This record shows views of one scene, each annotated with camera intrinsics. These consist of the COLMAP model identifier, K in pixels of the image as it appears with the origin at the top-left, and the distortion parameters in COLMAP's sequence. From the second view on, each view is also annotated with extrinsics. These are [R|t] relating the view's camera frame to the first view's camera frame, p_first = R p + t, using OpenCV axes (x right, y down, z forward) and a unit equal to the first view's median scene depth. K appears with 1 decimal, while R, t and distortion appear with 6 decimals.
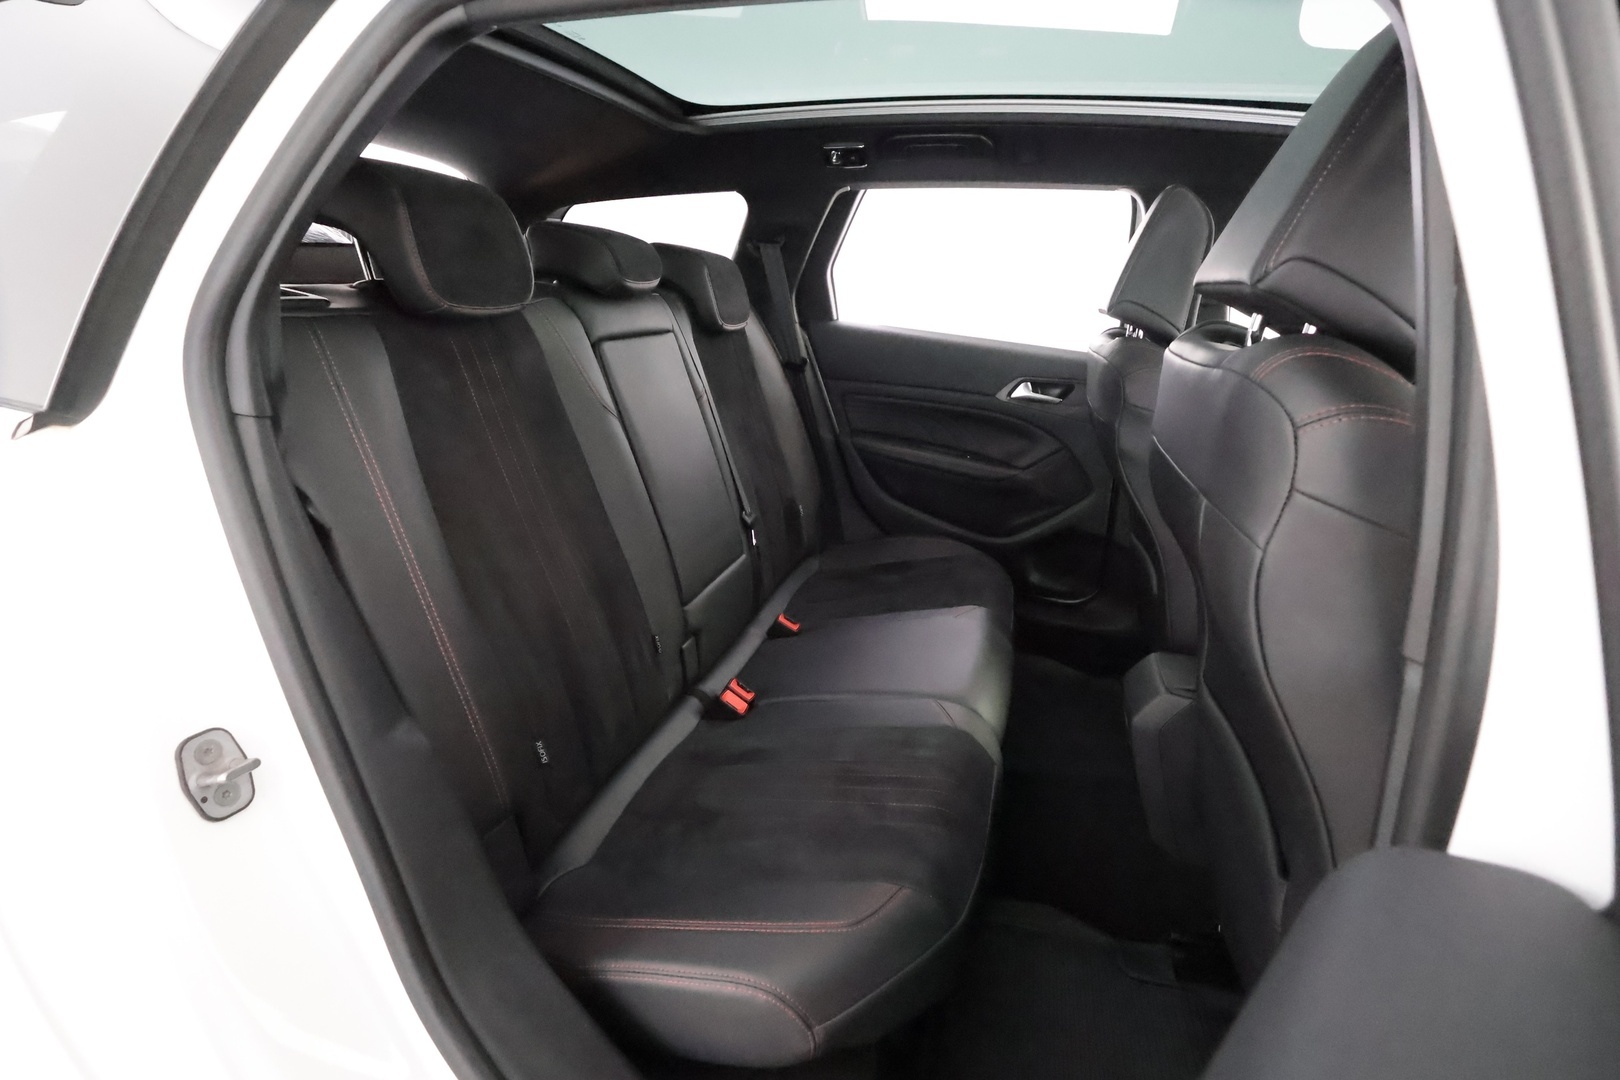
lens RADIAL K [[728.7, 0, 810.8], [0, 728.7, 535.6], [0, 0, 1]] dist [-0.000528, 0.001971]
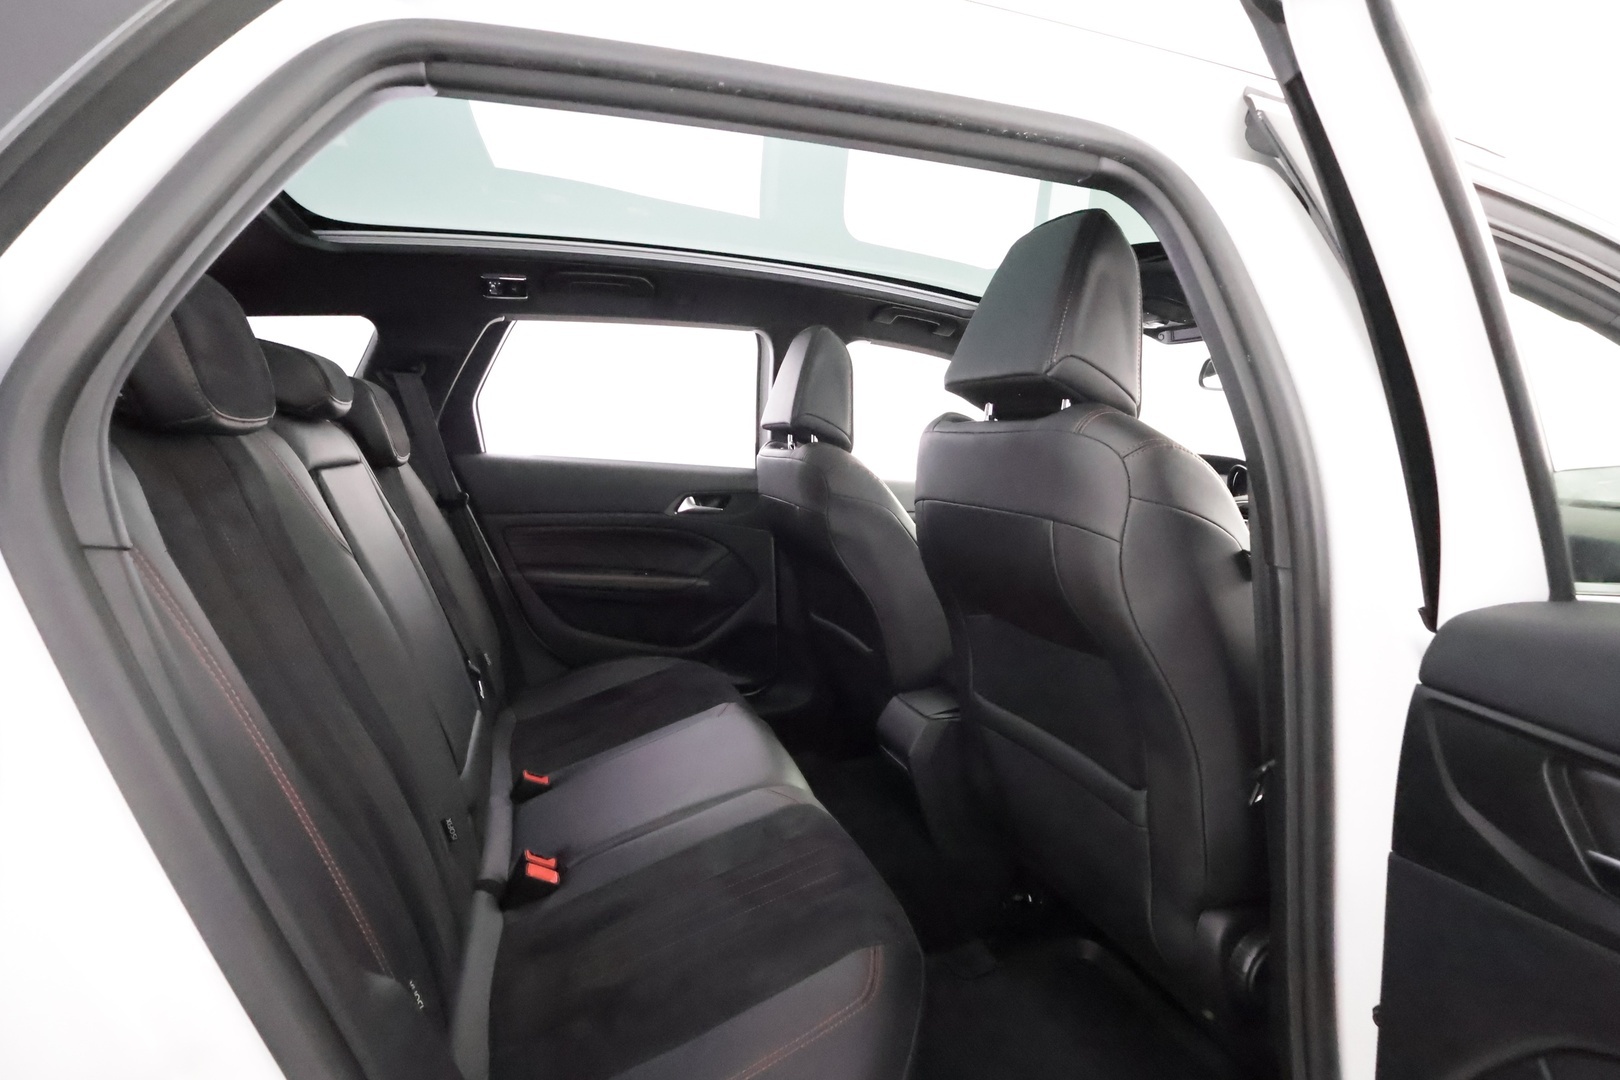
lens RADIAL K [[728.7, 0, 814.7], [0, 728.7, 535.9], [0, 0, 1]] dist [-0.000528, 0.001971]
pose [[0.810502, -0.116754, 0.573981, -0.192258], [0.221017, 0.968454, -0.115098, 0.011352], [-0.542437, 0.220147, 0.810739, 0.039590]]
